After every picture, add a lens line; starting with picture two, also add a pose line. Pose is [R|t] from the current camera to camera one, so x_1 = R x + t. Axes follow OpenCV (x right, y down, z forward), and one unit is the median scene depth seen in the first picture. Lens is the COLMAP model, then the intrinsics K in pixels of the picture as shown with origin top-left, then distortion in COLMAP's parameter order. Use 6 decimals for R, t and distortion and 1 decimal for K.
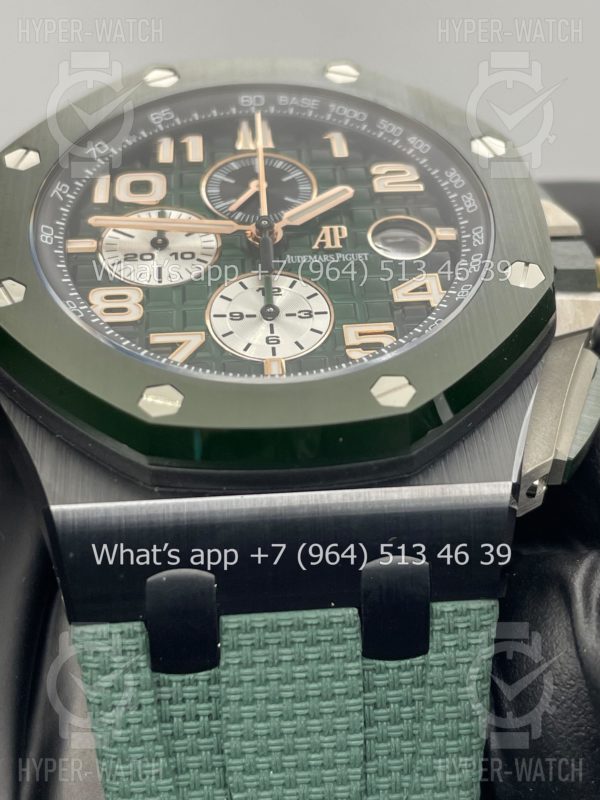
lens RADIAL K [[1256.1, 0, 300.0], [0, 1256.1, 400.0], [0, 0, 1]] dist [0.114886, -0.161860]
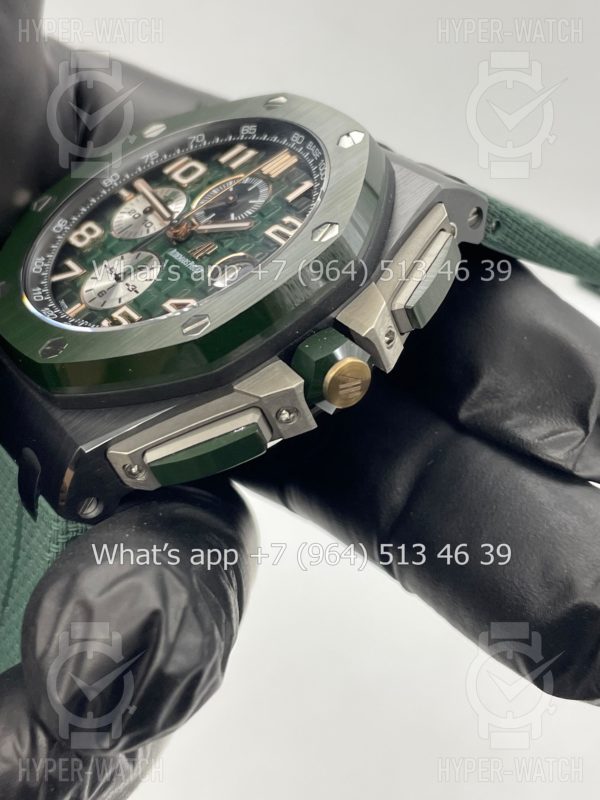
lens RADIAL K [[1256.1, 0, 300.0], [0, 1256.1, 400.0], [0, 0, 1]] dist [0.114886, -0.161860]
pose [[0.456724, 0.446077, -0.769687, 1.184219], [-0.368300, 0.882382, 0.292845, -0.423805], [0.809789, 0.149727, 0.567295, 0.362071]]
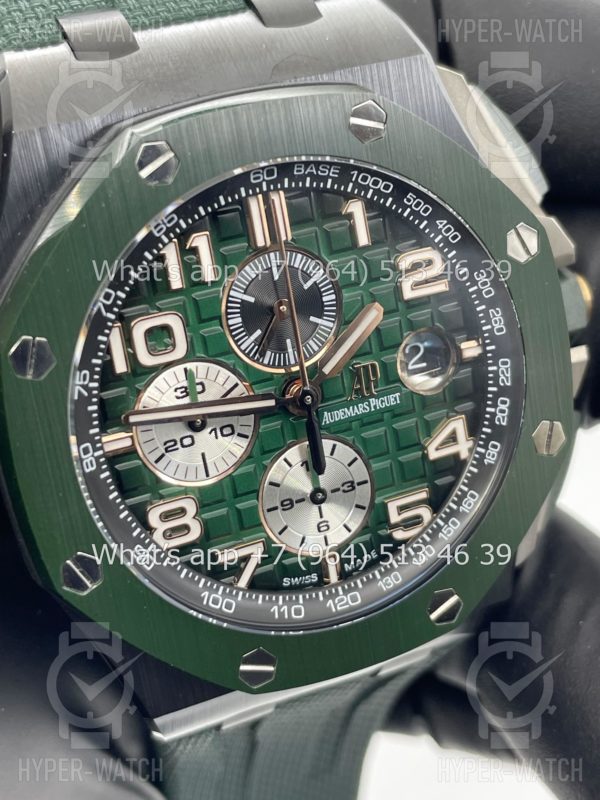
lens RADIAL K [[1256.1, 0, 300.0], [0, 1256.1, 400.0], [0, 0, 1]] dist [0.114886, -0.161860]
pose [[0.942481, -0.170048, 0.287773, -0.310680], [-0.132585, 0.600122, 0.788844, -0.897670], [-0.306840, -0.781625, 0.543058, 0.485517]]
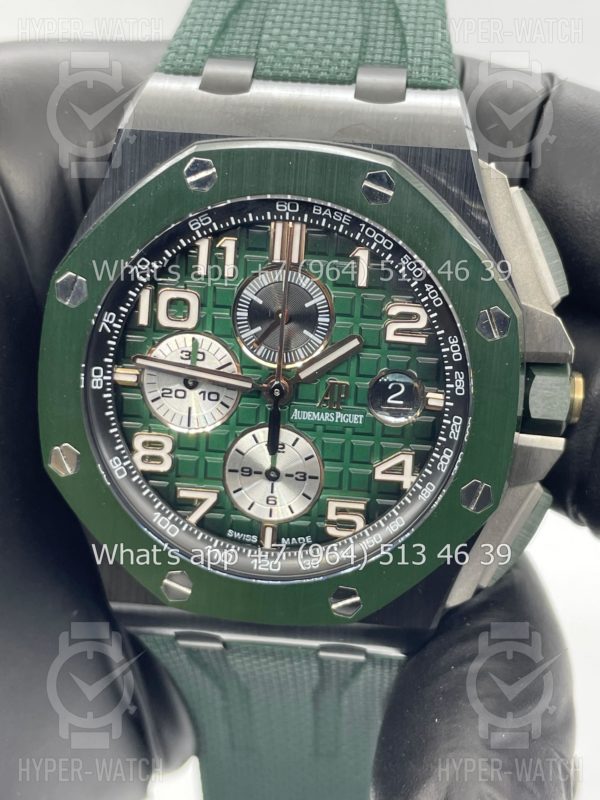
lens RADIAL K [[1256.1, 0, 300.0], [0, 1256.1, 400.0], [0, 0, 1]] dist [0.114886, -0.161860]
pose [[0.984672, 0.155822, -0.078358, 0.086848], [-0.034122, 0.612684, 0.789591, -1.068476], [0.171044, -0.774815, 0.608610, 0.285706]]
